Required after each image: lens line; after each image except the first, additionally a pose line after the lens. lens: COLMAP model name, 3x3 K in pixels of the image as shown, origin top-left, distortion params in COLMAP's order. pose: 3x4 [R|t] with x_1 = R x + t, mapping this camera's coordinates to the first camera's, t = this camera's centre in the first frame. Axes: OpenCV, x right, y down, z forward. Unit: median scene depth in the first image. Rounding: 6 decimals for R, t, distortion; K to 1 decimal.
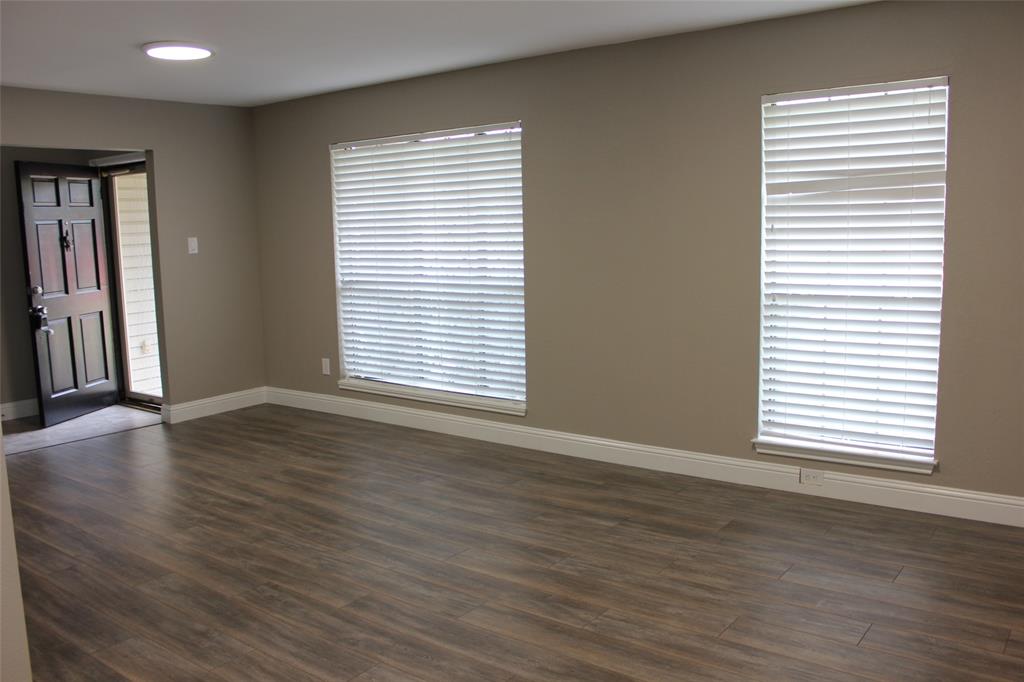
lens RADIAL K [[847.4, 0, 520.1], [0, 847.4, 348.2], [0, 0, 1]] dist [-0.168408, 0.144398]
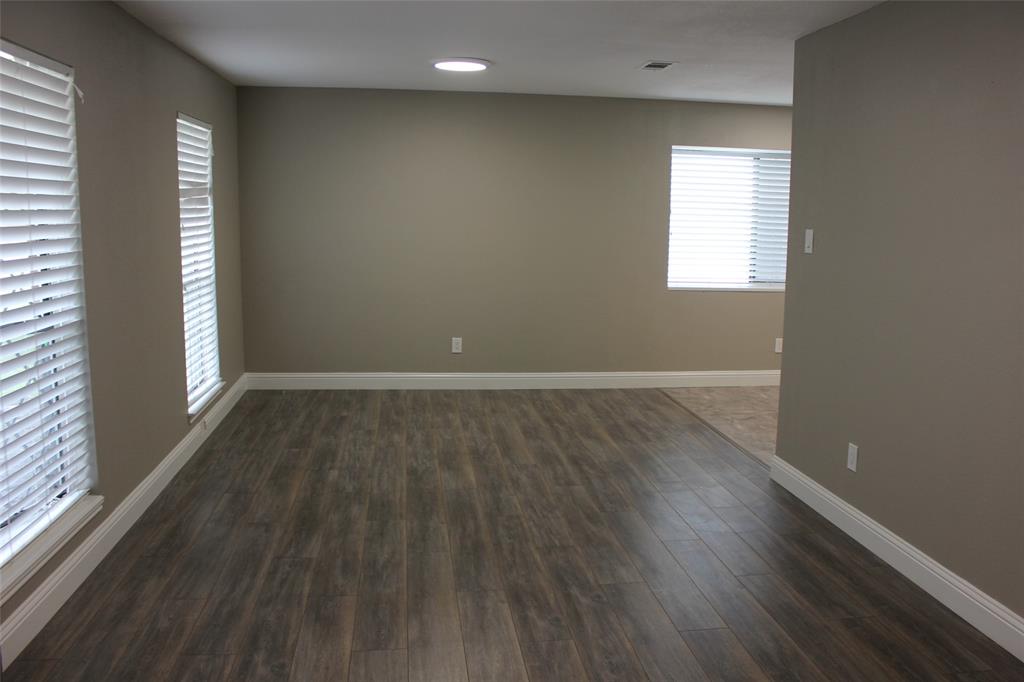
lens RADIAL K [[847.4, 0, 520.1], [0, 847.4, 348.2], [0, 0, 1]] dist [-0.168408, 0.144398]
pose [[-0.693698, -0.100161, 0.713267, -0.904403], [0.111855, 0.963289, 0.244056, -0.220693], [-0.711527, 0.249084, -0.657028, 1.540910]]
